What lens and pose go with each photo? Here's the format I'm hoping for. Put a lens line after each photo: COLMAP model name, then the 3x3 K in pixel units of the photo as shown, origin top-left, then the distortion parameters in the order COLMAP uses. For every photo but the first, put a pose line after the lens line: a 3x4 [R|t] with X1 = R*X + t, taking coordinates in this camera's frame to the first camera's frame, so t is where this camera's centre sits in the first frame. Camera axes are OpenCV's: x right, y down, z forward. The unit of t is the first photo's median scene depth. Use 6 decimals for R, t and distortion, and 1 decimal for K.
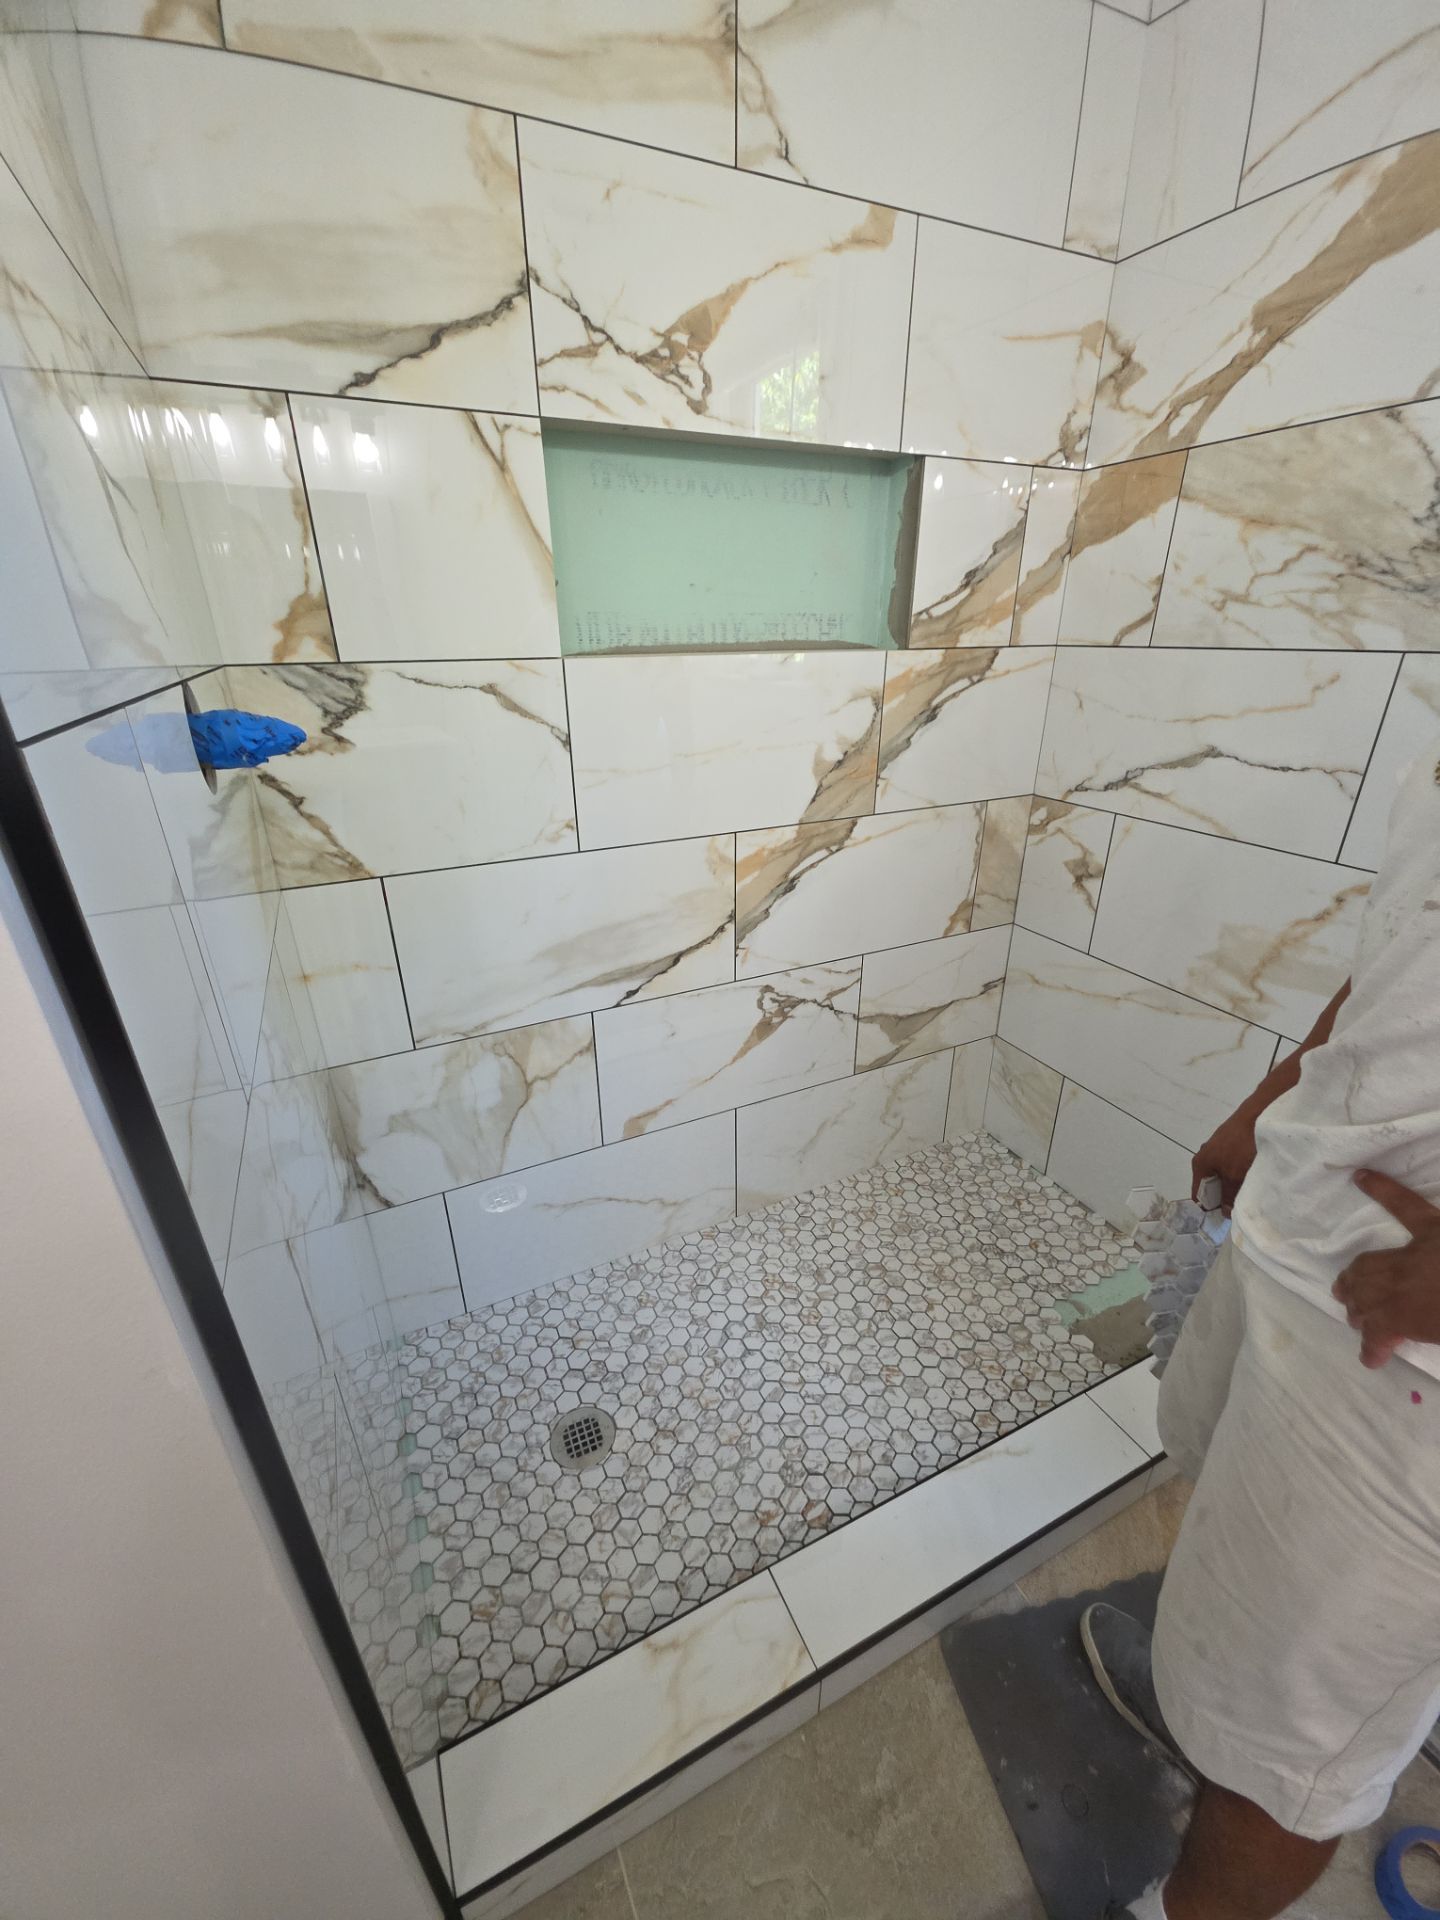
lens RADIAL K [[759.9, 0, 717.3], [0, 759.9, 961.9], [0, 0, 1]] dist [0.014079, -0.008071]
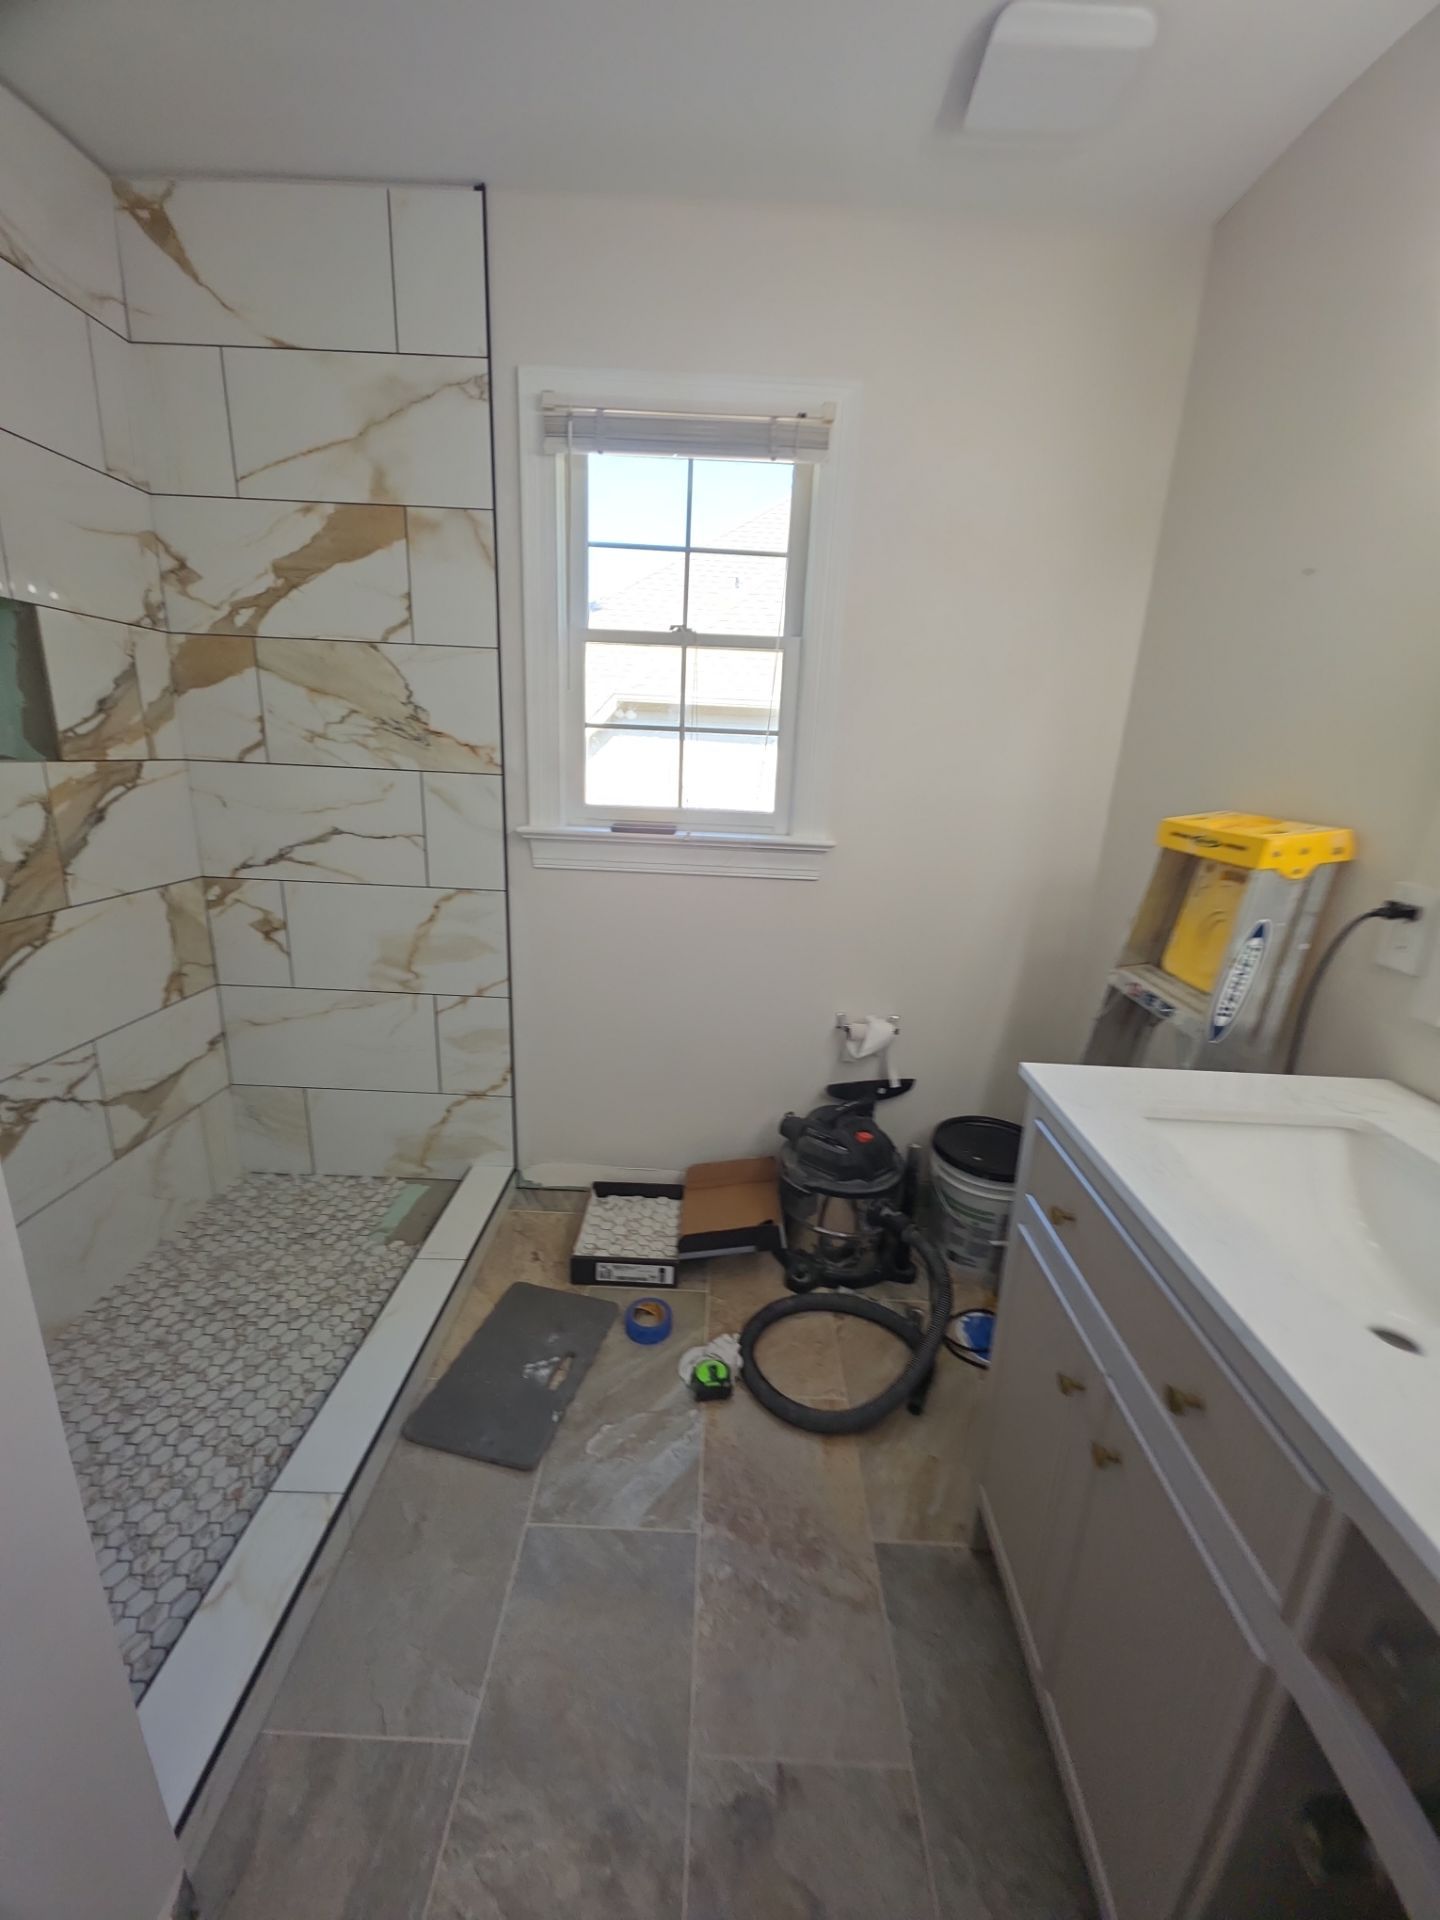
lens RADIAL K [[759.9, 0, 716.4], [0, 759.9, 961.3], [0, 0, 1]] dist [0.014079, -0.008071]
pose [[0.442038, -0.208757, 0.872366, -0.387729], [0.314934, 0.946748, 0.066976, 0.104852], [-0.839893, 0.245131, 0.484243, -0.303139]]
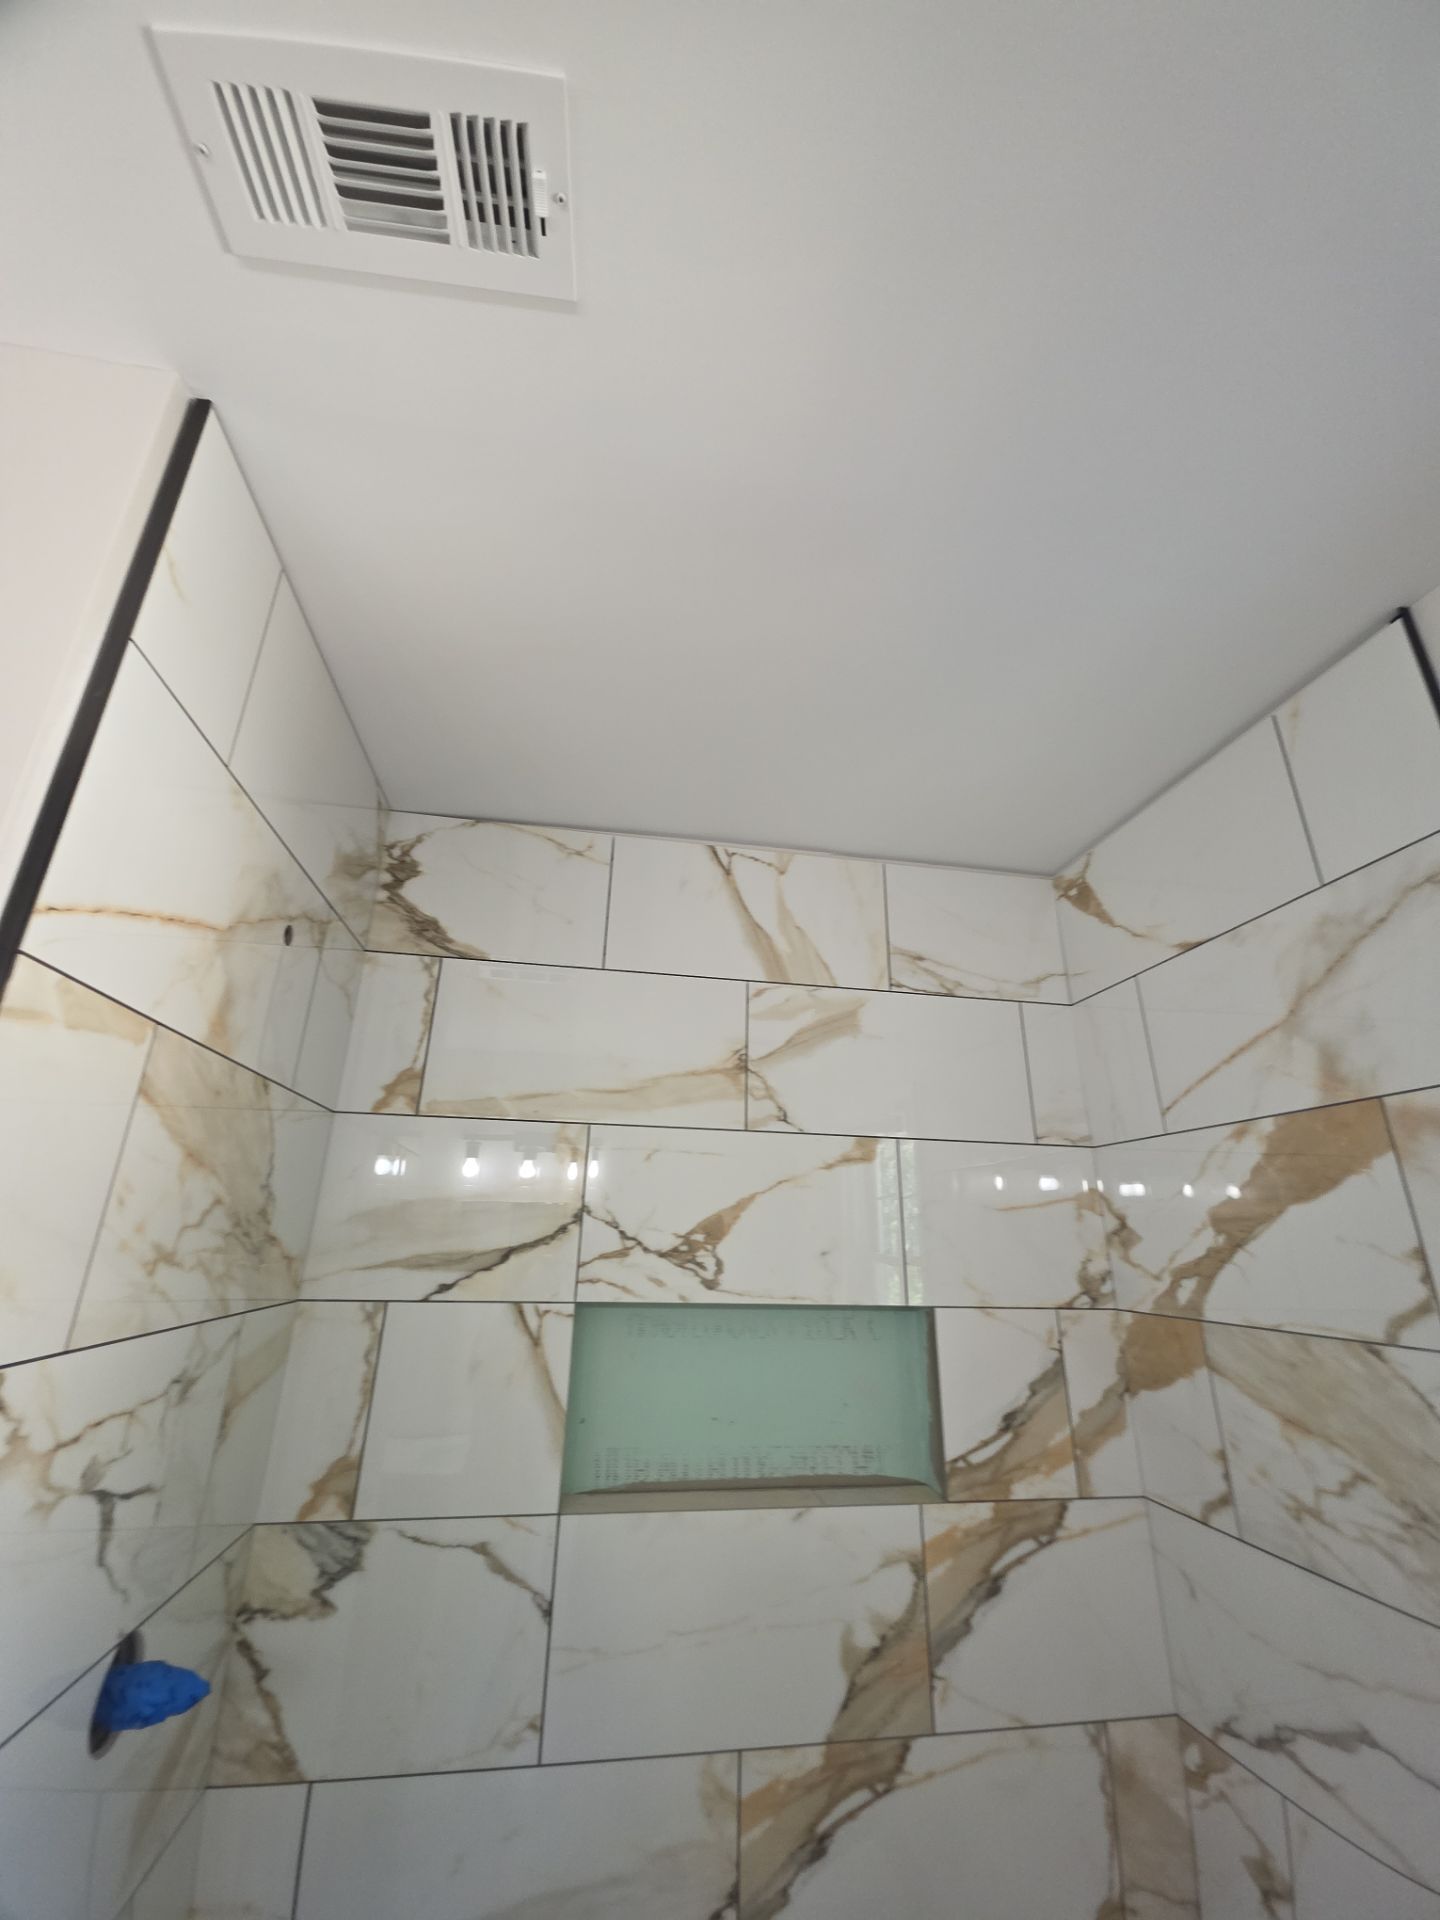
lens RADIAL K [[759.9, 0, 716.8], [0, 759.9, 958.5], [0, 0, 1]] dist [0.014079, -0.008071]
pose [[0.962677, -0.065016, -0.262730, 0.277694], [-0.136076, 0.722847, -0.677478, -0.230842], [0.233960, 0.687943, 0.687020, -0.156024]]
